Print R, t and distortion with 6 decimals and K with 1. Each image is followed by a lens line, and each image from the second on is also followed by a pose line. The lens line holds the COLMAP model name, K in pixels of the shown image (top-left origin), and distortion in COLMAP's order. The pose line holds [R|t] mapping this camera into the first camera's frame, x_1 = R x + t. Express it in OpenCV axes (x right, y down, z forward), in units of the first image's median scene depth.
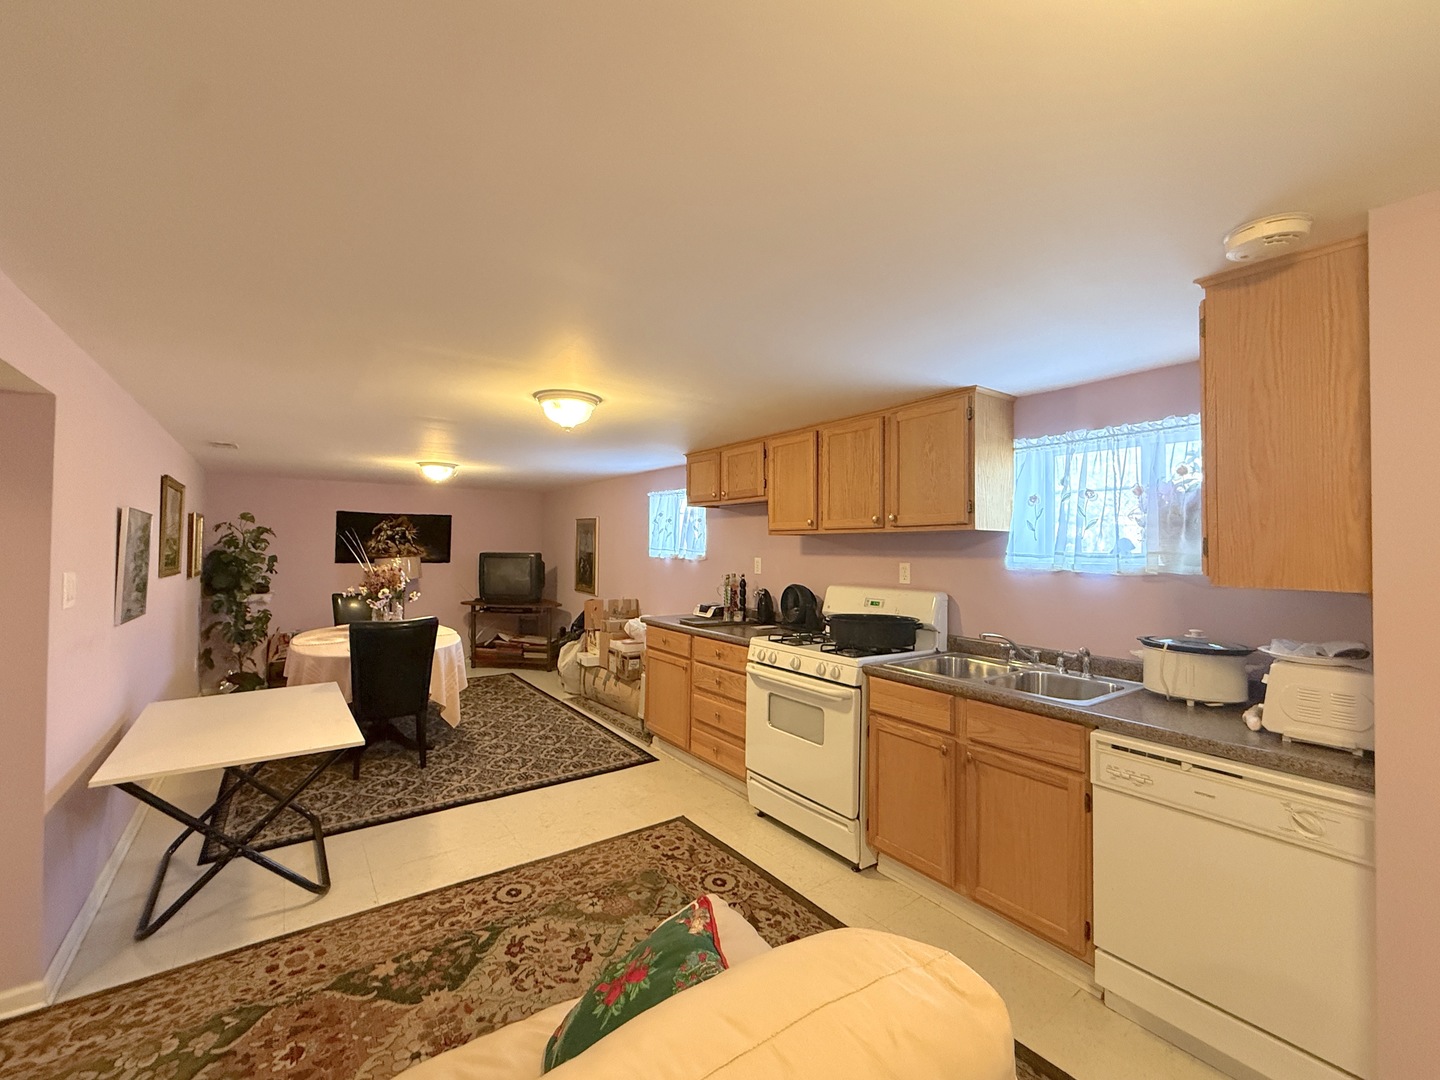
lens RADIAL K [[608.6, 0, 721.5], [0, 608.6, 536.1], [0, 0, 1]] dist [-0.000377, -0.000121]
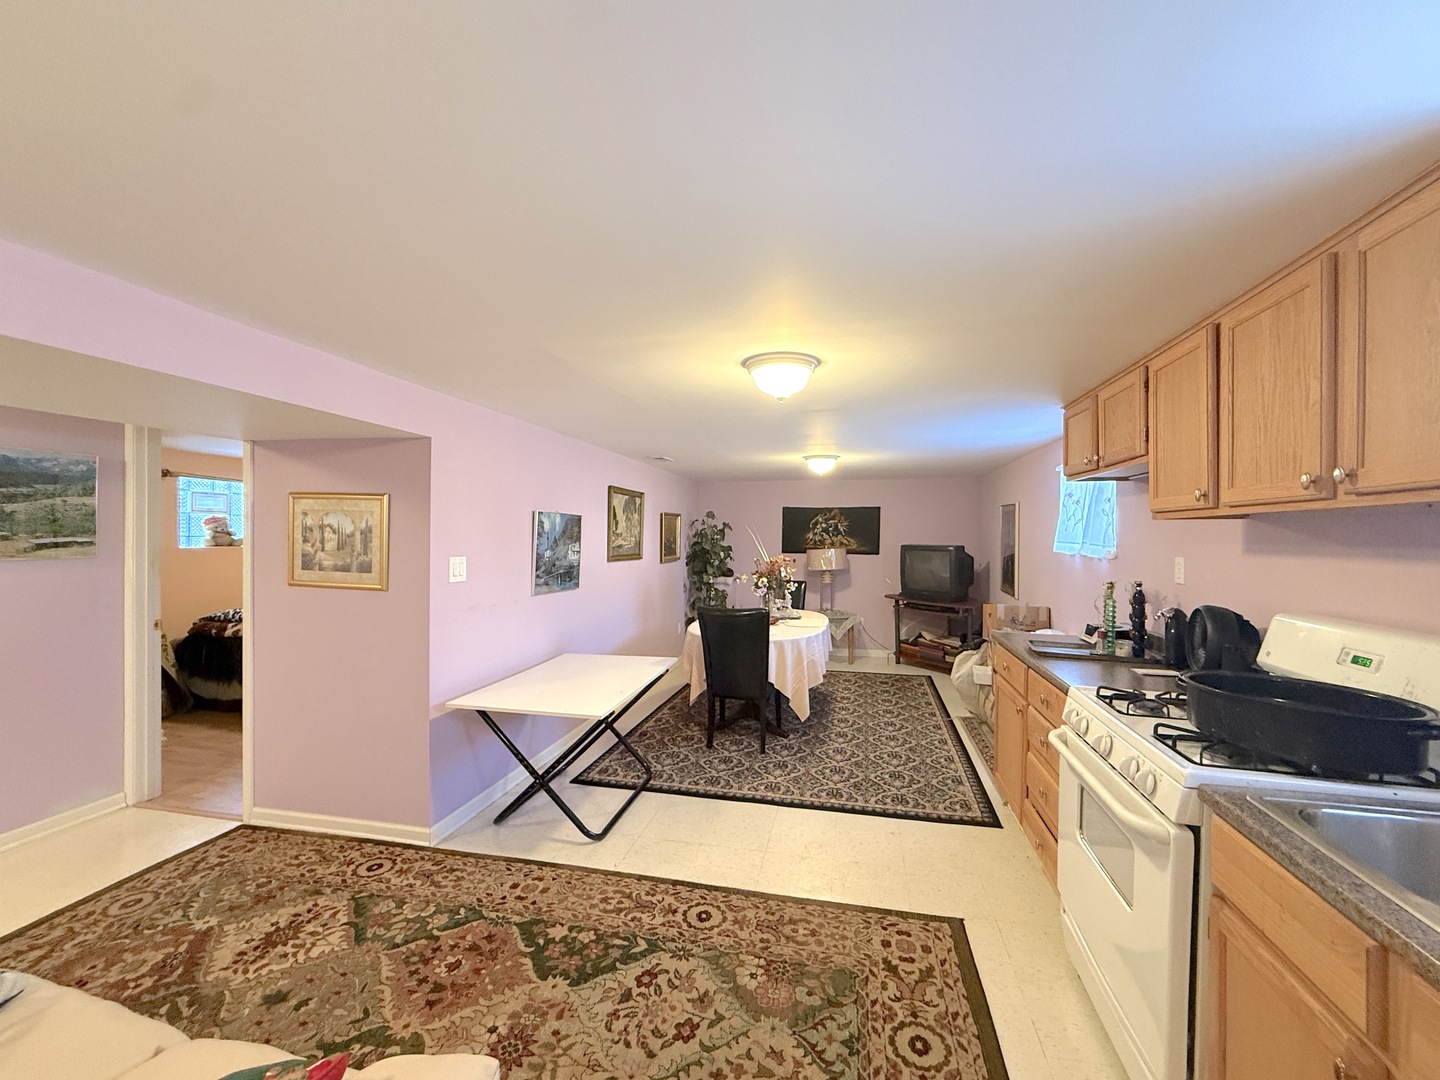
lens RADIAL K [[607.0, 0, 717.9], [0, 607.0, 537.5], [0, 0, 1]] dist [-0.001118, 0.000542]
pose [[0.658722, -0.001681, -0.752384, 0.320494], [0.014144, 0.999848, 0.010149, 0.004900], [0.752253, -0.017327, 0.658646, 0.373596]]
